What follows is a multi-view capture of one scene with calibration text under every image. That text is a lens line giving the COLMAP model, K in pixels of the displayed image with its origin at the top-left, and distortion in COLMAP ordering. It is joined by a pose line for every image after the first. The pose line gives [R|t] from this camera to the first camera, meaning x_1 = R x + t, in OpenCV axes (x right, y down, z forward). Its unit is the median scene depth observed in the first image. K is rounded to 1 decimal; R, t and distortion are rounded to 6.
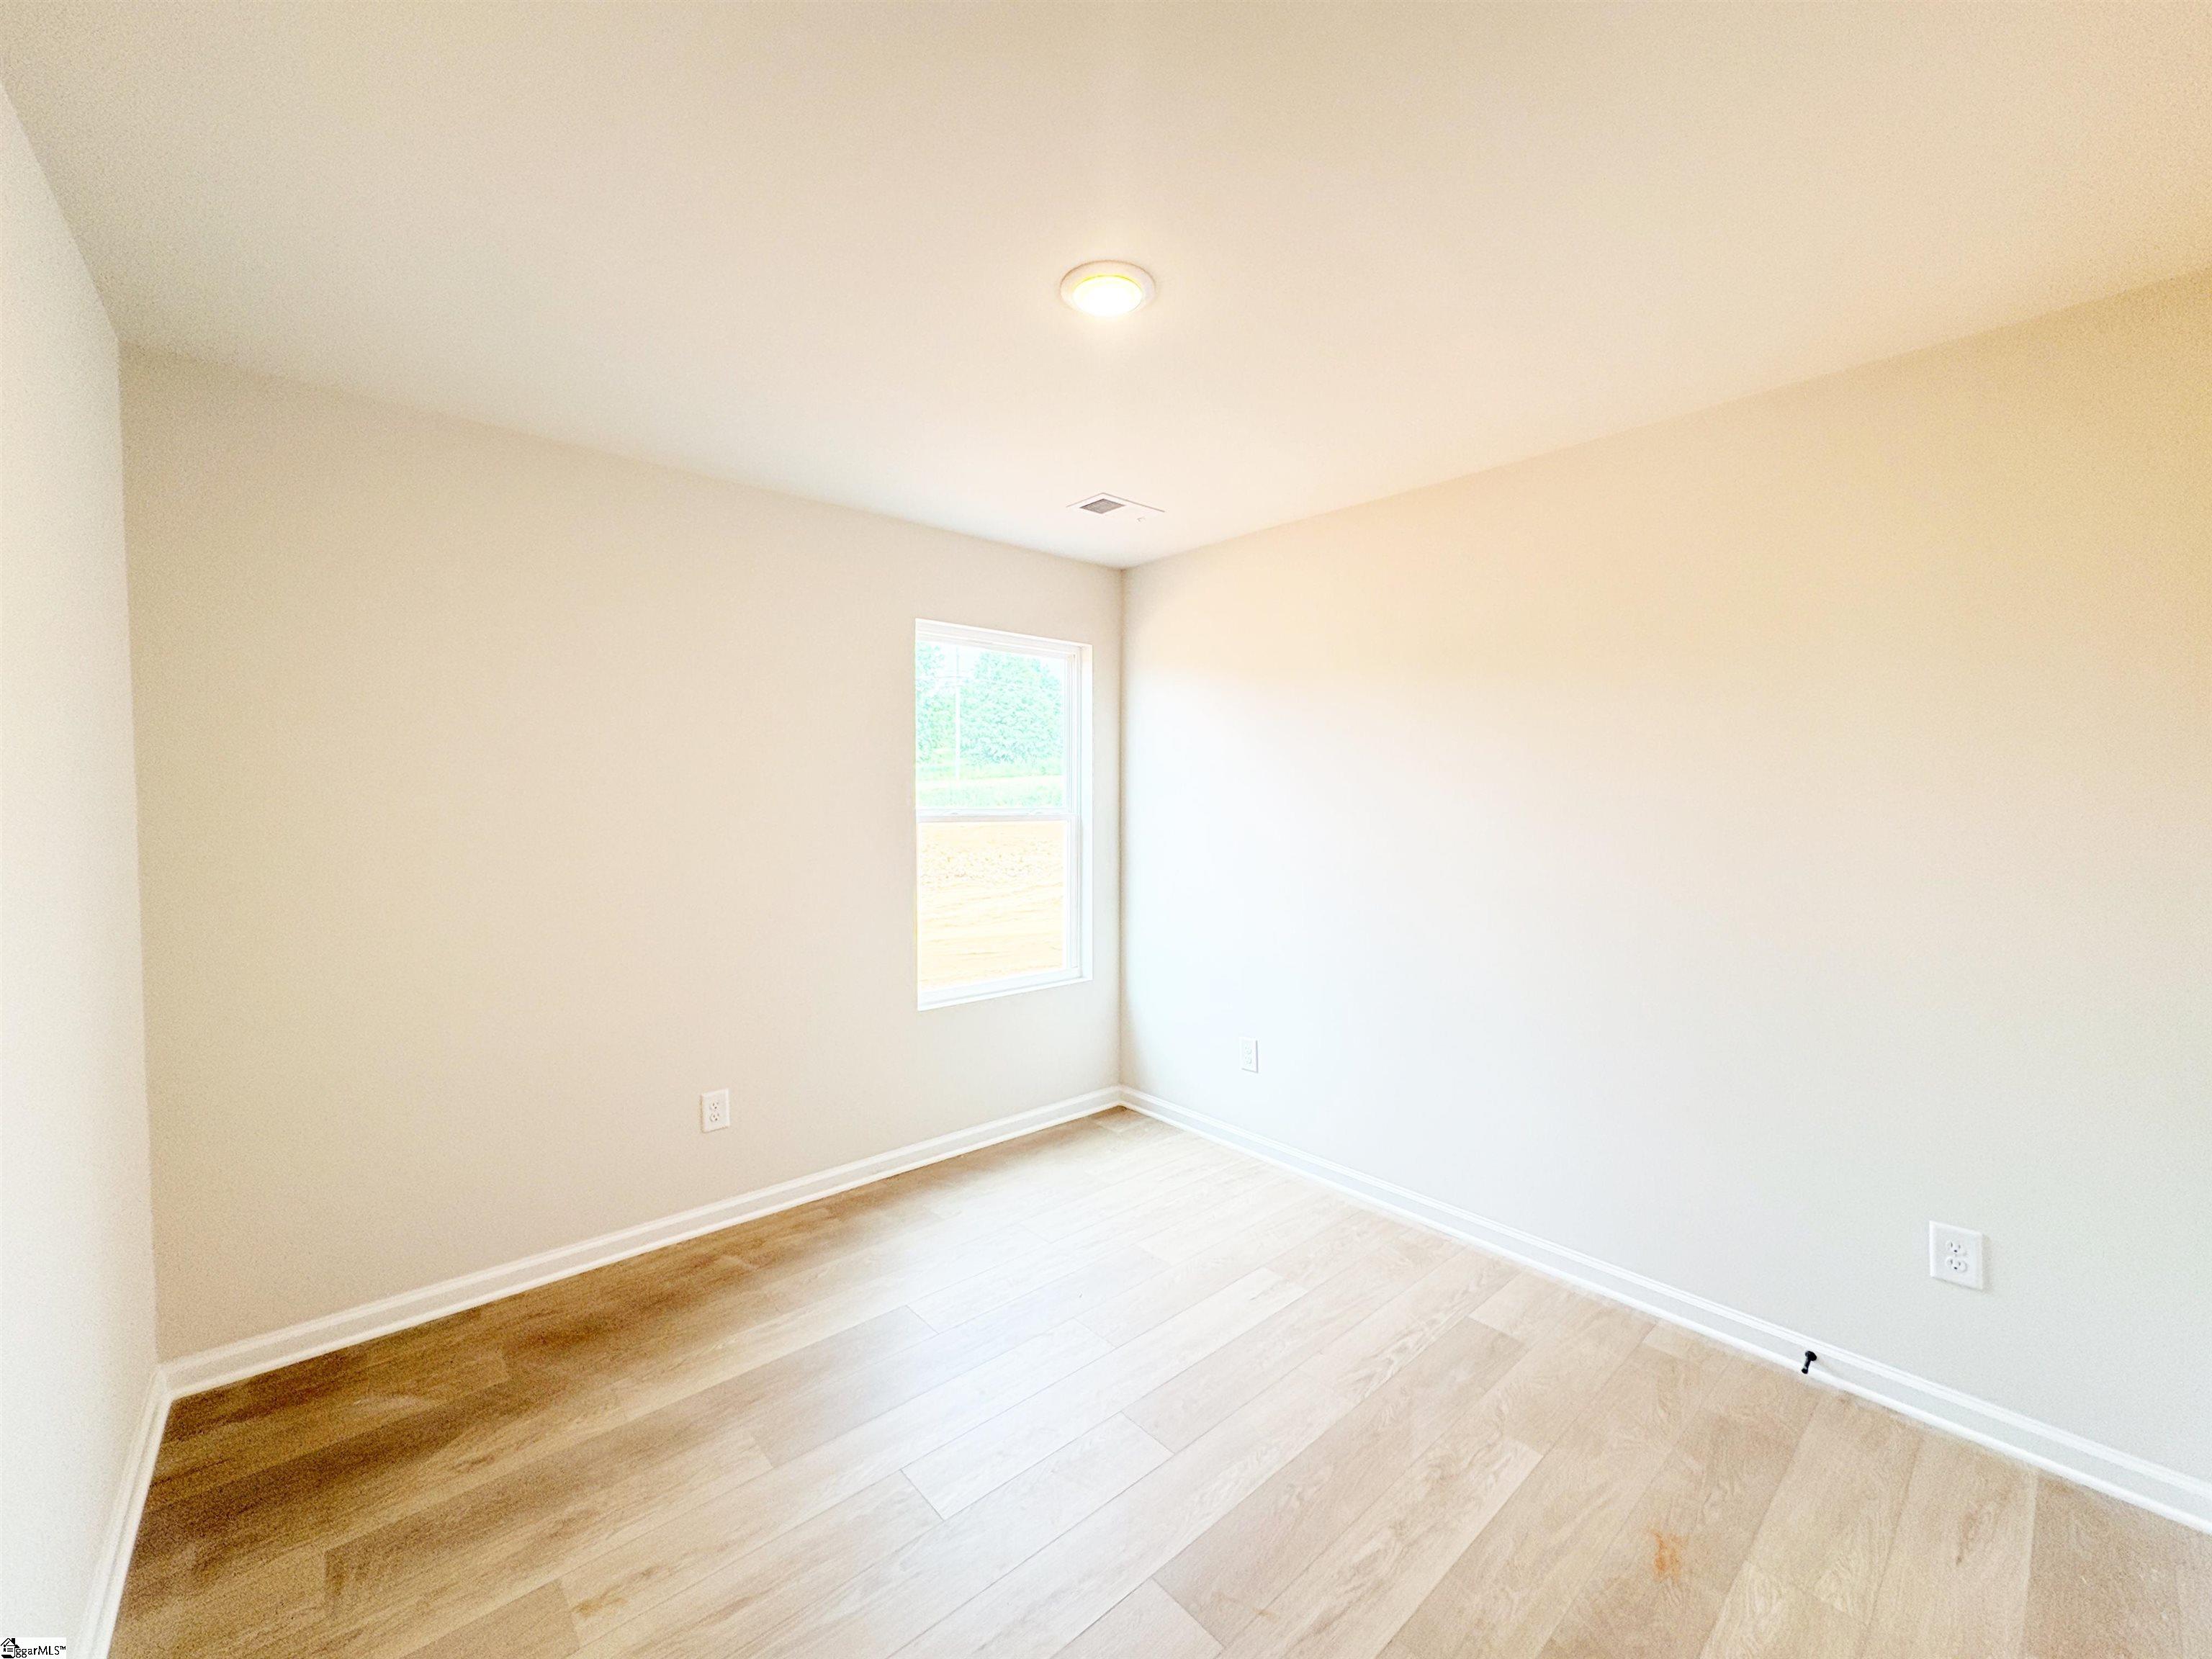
lens RADIAL K [[887.2, 0, 1106.0], [0, 887.2, 829.5], [0, 0, 1]] dist [0.000929, 0.000138]
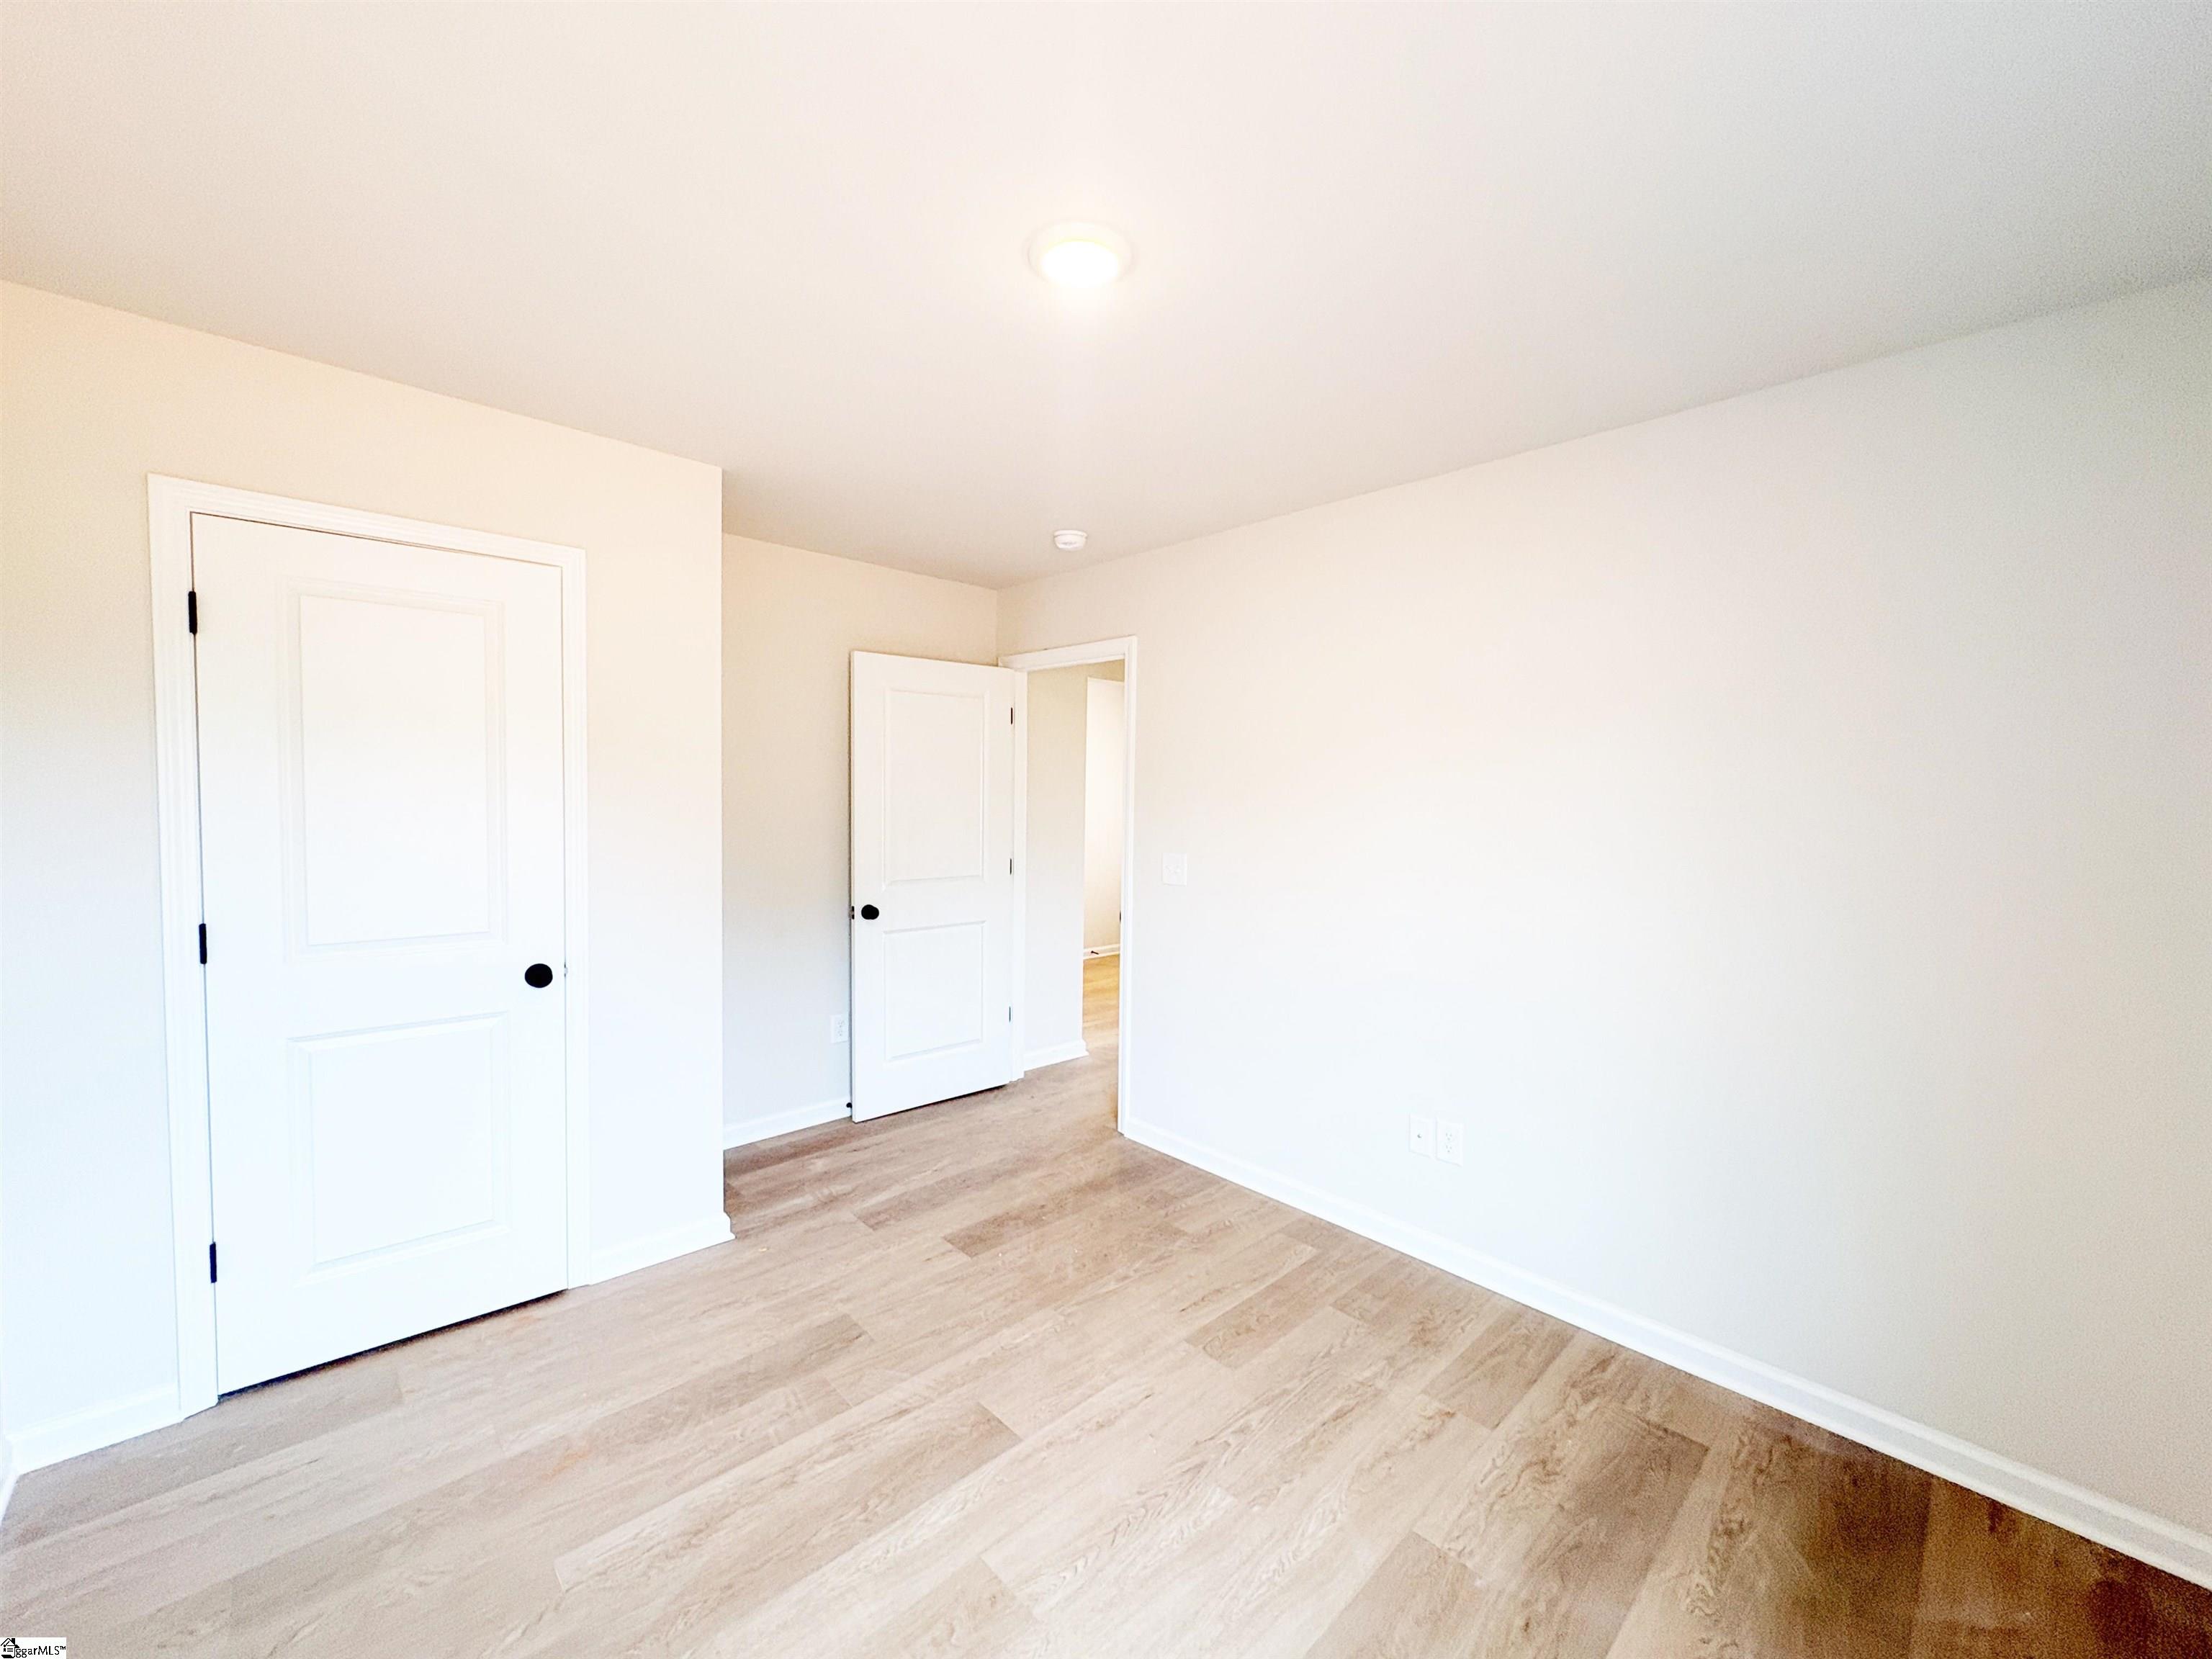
lens RADIAL K [[887.2, 0, 1106.0], [0, 887.2, 829.5], [0, 0, 1]] dist [0.000929, 0.000138]
pose [[-0.999032, -0.017493, -0.040355, 0.001452], [-0.021110, 0.995626, 0.091017, -0.101120], [0.038586, 0.091781, -0.995031, 1.908277]]
